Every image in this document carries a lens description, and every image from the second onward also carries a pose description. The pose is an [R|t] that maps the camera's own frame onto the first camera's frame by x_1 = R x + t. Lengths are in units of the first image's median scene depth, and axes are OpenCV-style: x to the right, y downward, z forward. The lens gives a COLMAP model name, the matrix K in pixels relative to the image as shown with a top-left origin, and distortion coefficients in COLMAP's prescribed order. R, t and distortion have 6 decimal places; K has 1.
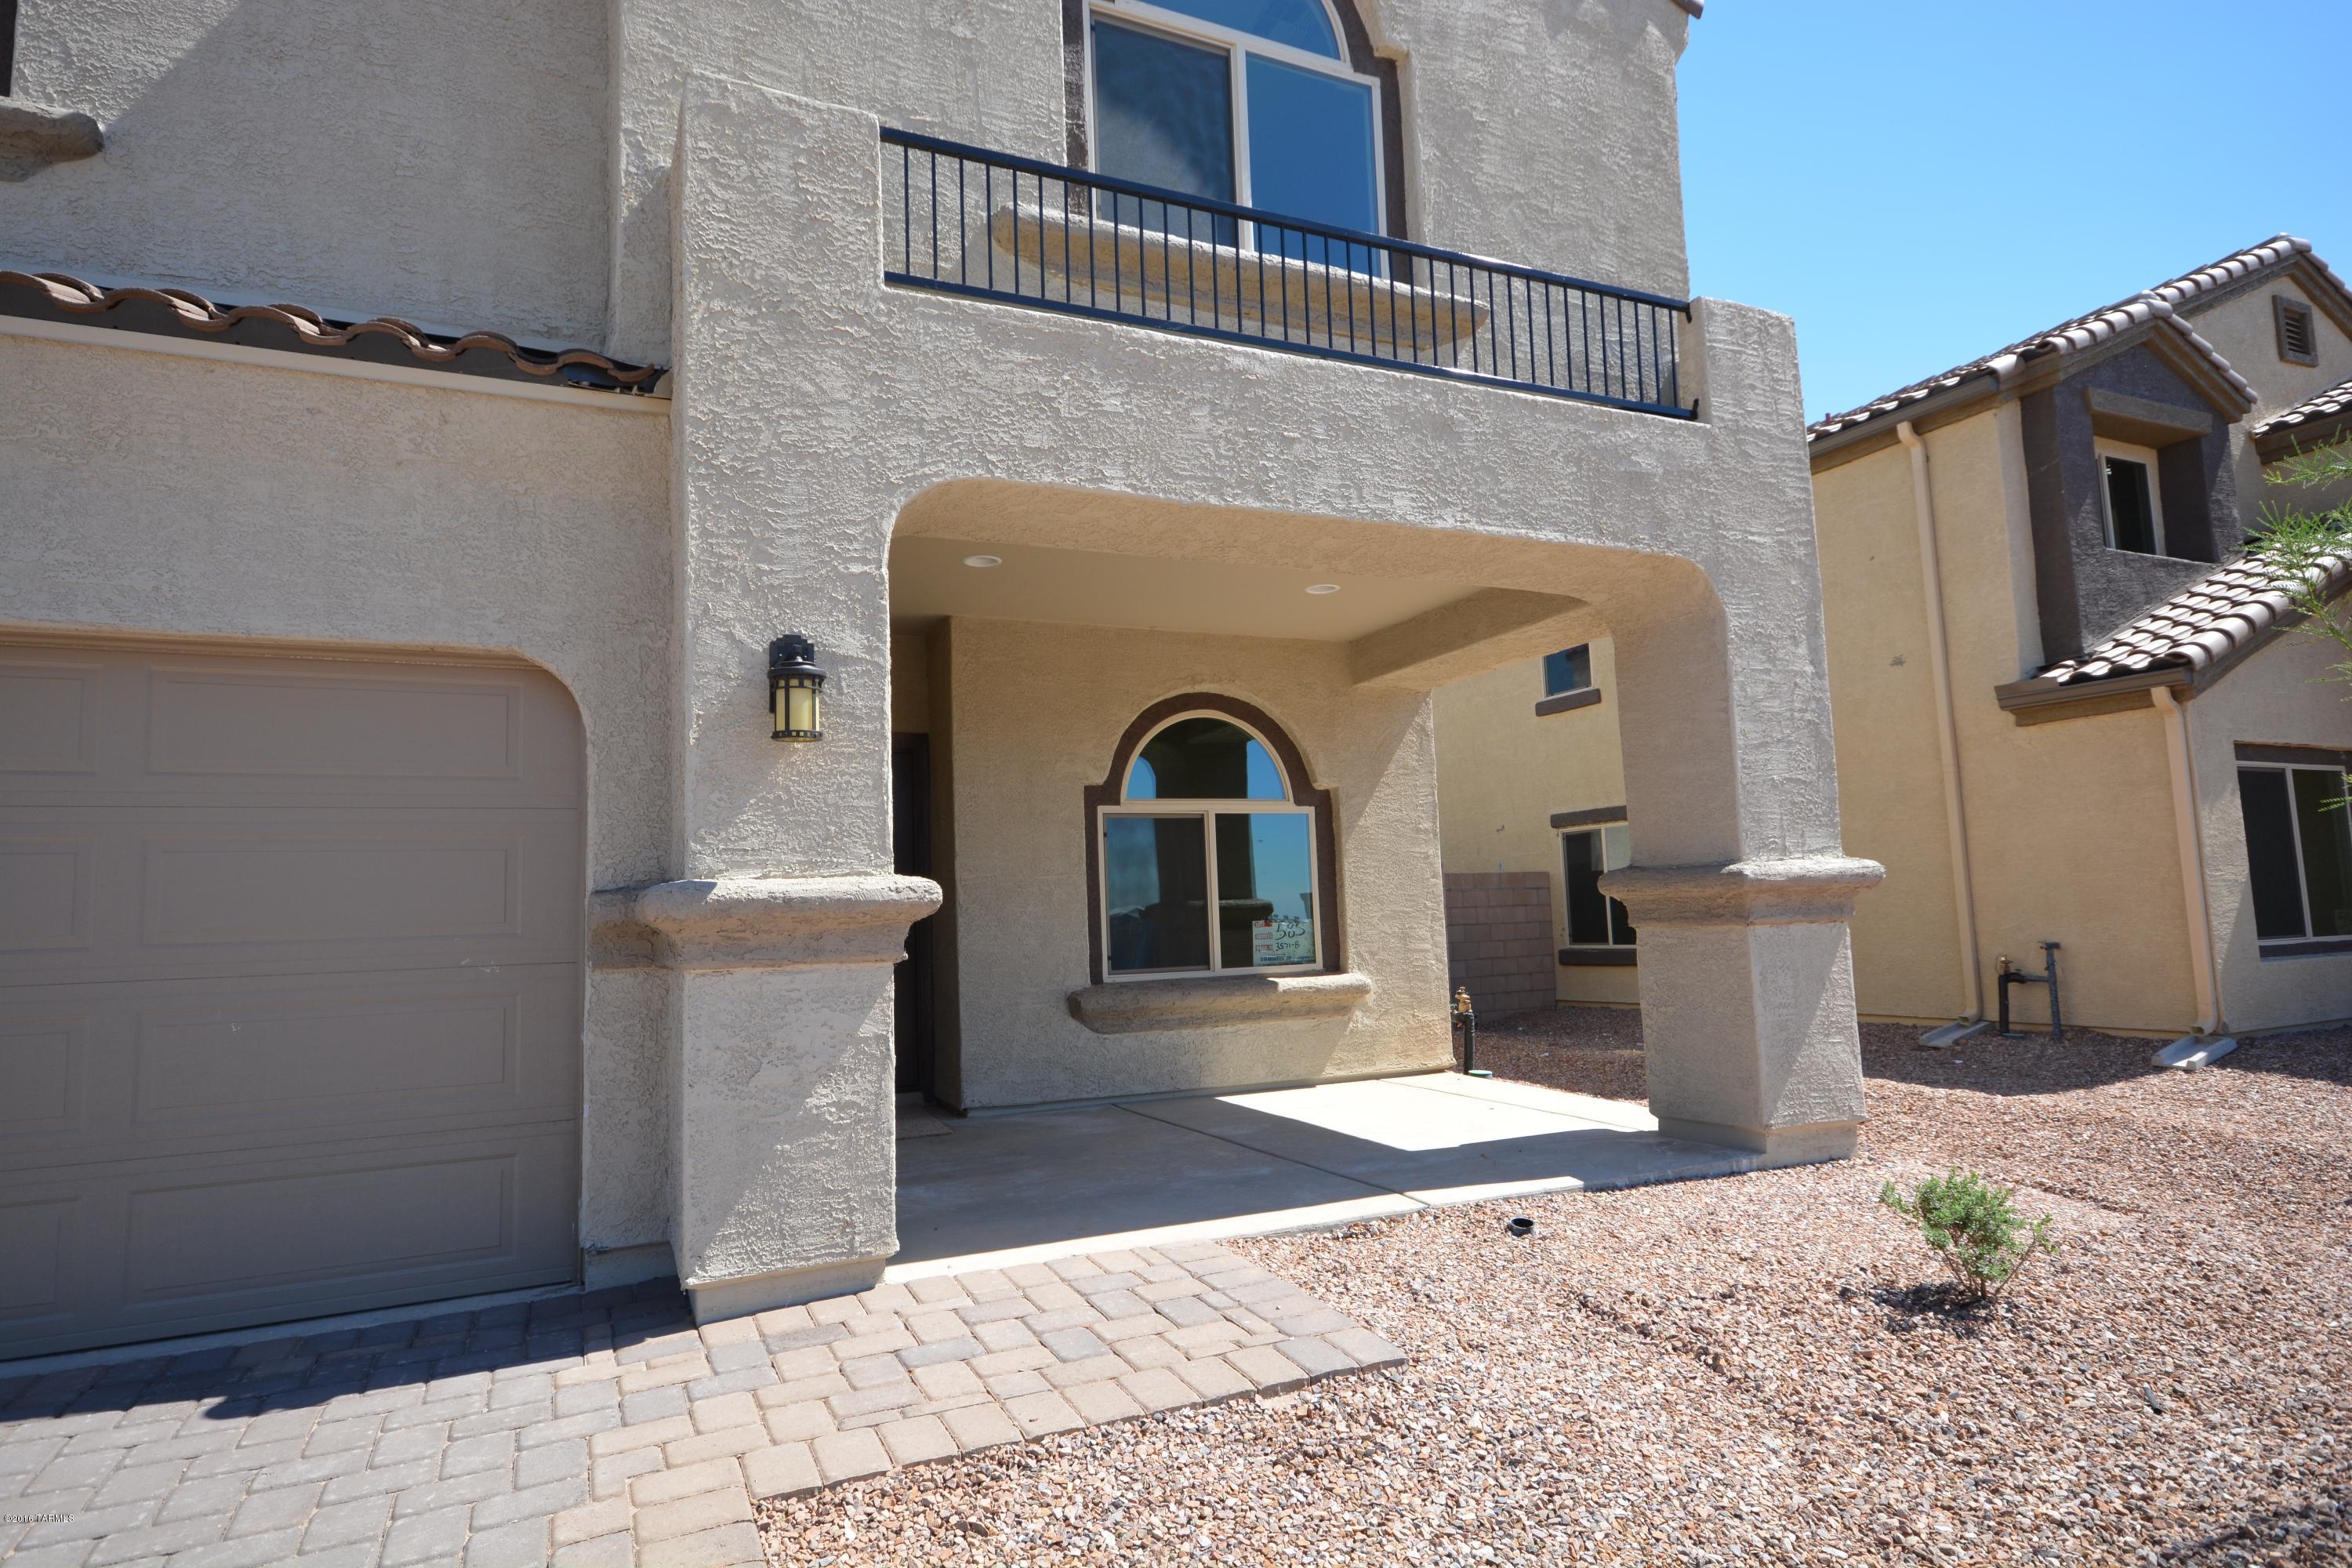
lens RADIAL K [[1316.9, 0, 1168.0], [0, 1316.9, 792.1], [0, 0, 1]] dist [-0.001789, 0.026415]
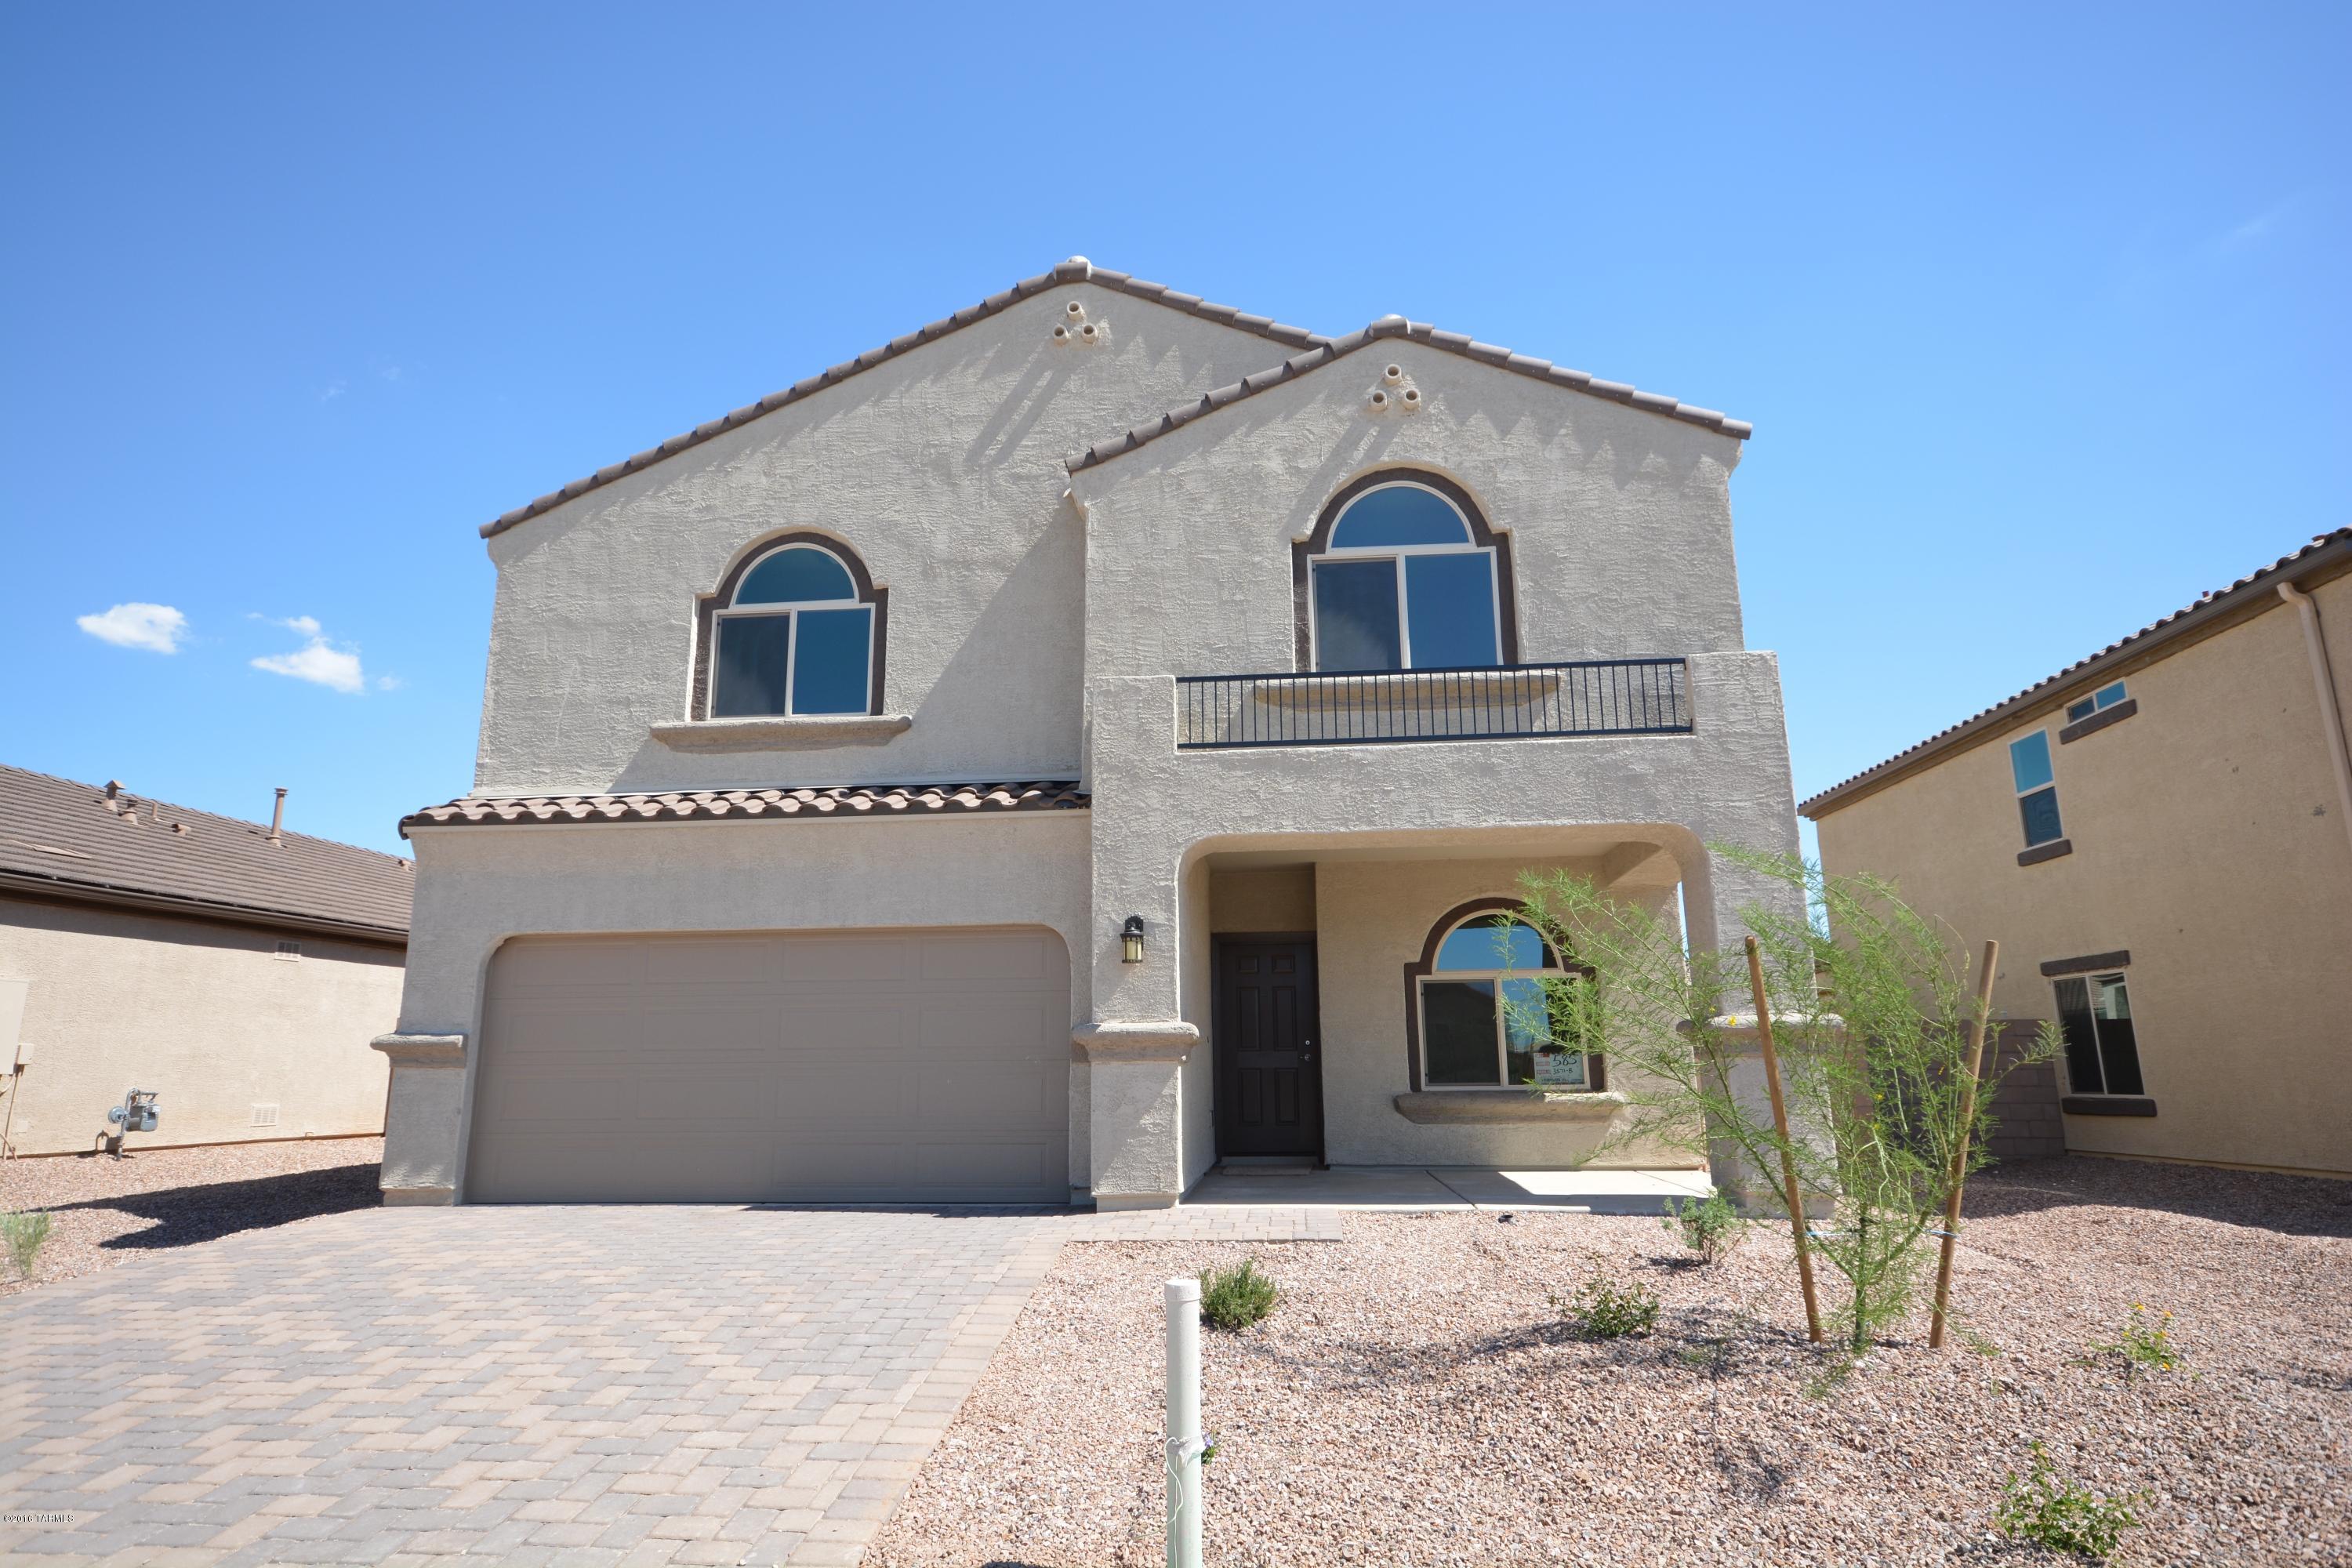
lens RADIAL K [[1316.9, 0, 1168.0], [0, 1316.9, 792.1], [0, 0, 1]] dist [-0.001789, 0.026415]
pose [[0.864318, -0.080277, -0.496498, 0.646254], [0.027816, 0.993299, -0.112179, -0.051906], [0.502176, 0.083148, 0.860759, -0.677583]]
